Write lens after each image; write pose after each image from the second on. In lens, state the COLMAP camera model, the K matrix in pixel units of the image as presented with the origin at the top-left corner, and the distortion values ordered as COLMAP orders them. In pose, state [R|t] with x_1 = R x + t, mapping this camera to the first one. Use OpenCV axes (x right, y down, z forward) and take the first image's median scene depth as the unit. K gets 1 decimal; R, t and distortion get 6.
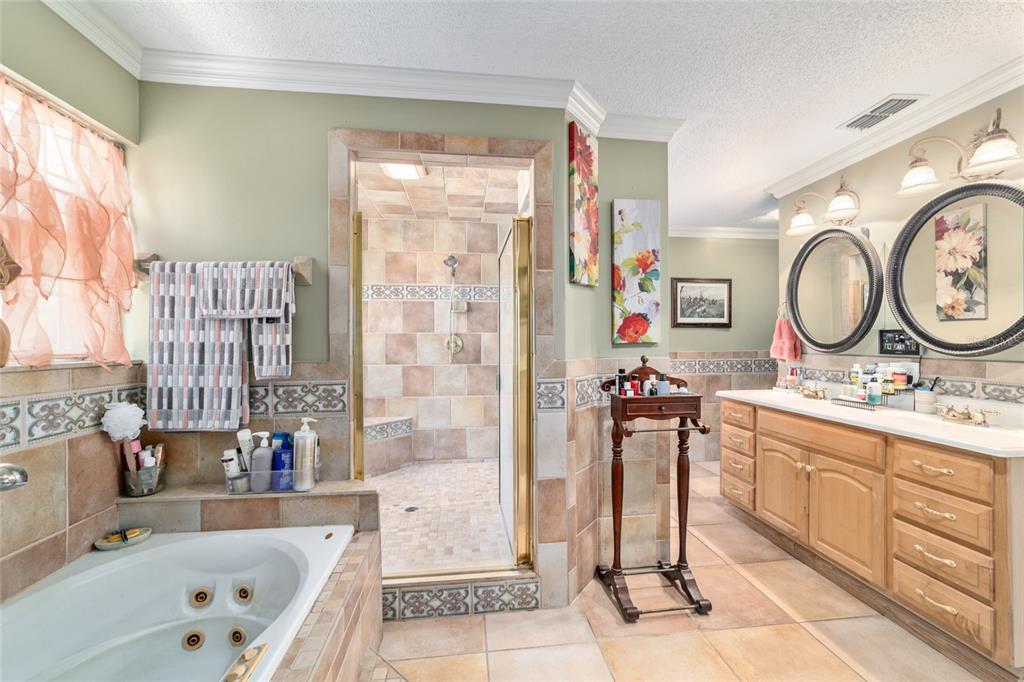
lens RADIAL K [[386.9, 0, 512.0], [0, 386.9, 341.0], [0, 0, 1]] dist [-0.010999, 0.000493]
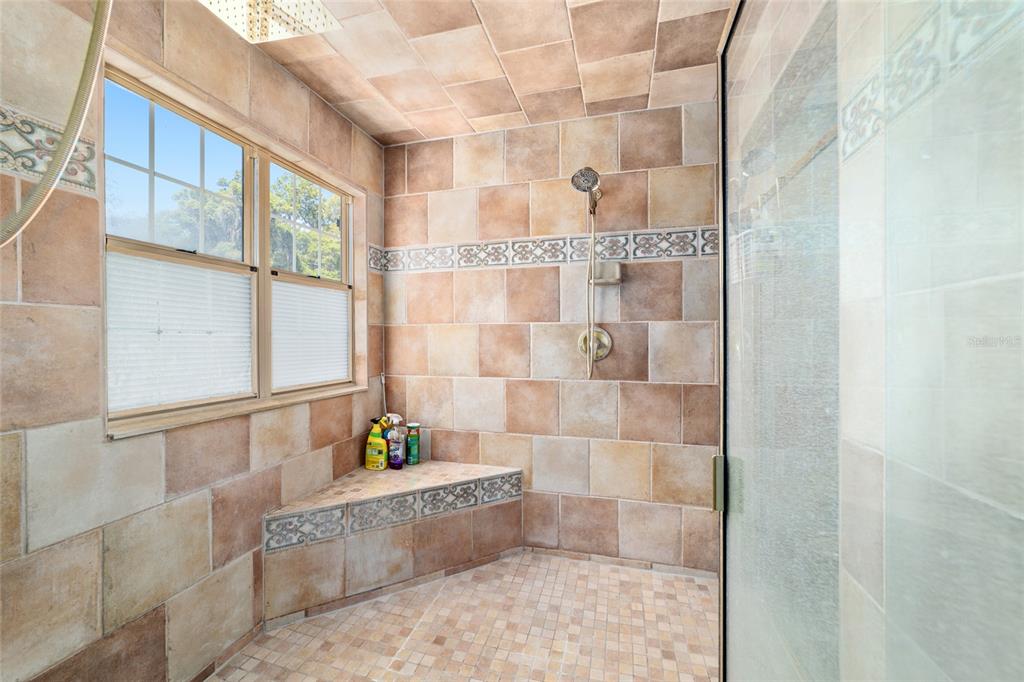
lens RADIAL K [[386.9, 0, 512.0], [0, 386.9, 341.0], [0, 0, 1]] dist [-0.010999, 0.000493]
pose [[0.919951, 0.001921, -0.392029, -0.045705], [0.001131, 0.999971, 0.007555, 0.001315], [0.392032, -0.007394, 0.919922, 0.460656]]
